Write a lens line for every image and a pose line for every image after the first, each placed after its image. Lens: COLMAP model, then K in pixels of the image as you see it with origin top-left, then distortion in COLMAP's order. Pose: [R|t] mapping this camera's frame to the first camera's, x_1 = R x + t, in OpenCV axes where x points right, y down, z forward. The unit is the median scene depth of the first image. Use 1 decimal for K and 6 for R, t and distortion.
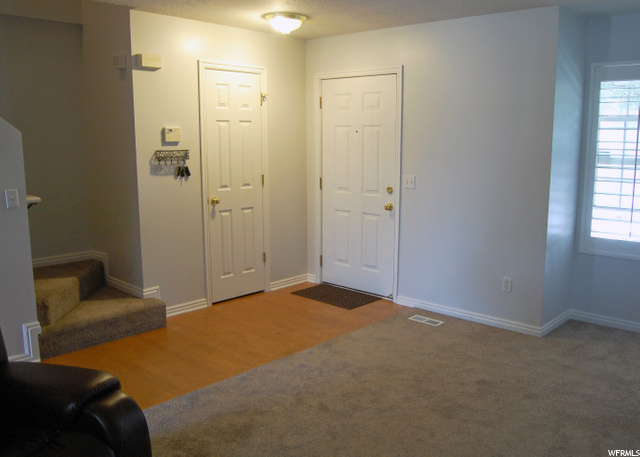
lens RADIAL K [[556.8, 0, 320.0], [0, 556.8, 228.5], [0, 0, 1]] dist [-0.094346, 0.023970]
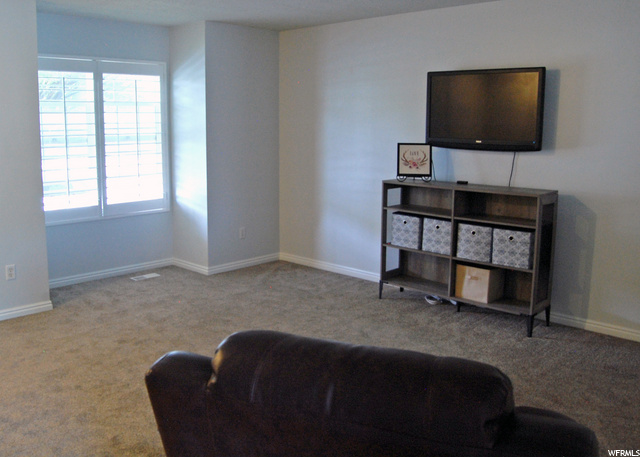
lens RADIAL K [[556.8, 0, 320.0], [0, 556.8, 228.5], [0, 0, 1]] dist [-0.094346, 0.023970]
pose [[0.036013, -0.187862, 0.981535, -0.649919], [0.152531, 0.971698, 0.180383, -0.072664], [-0.987642, 0.143218, 0.063649, 0.434295]]
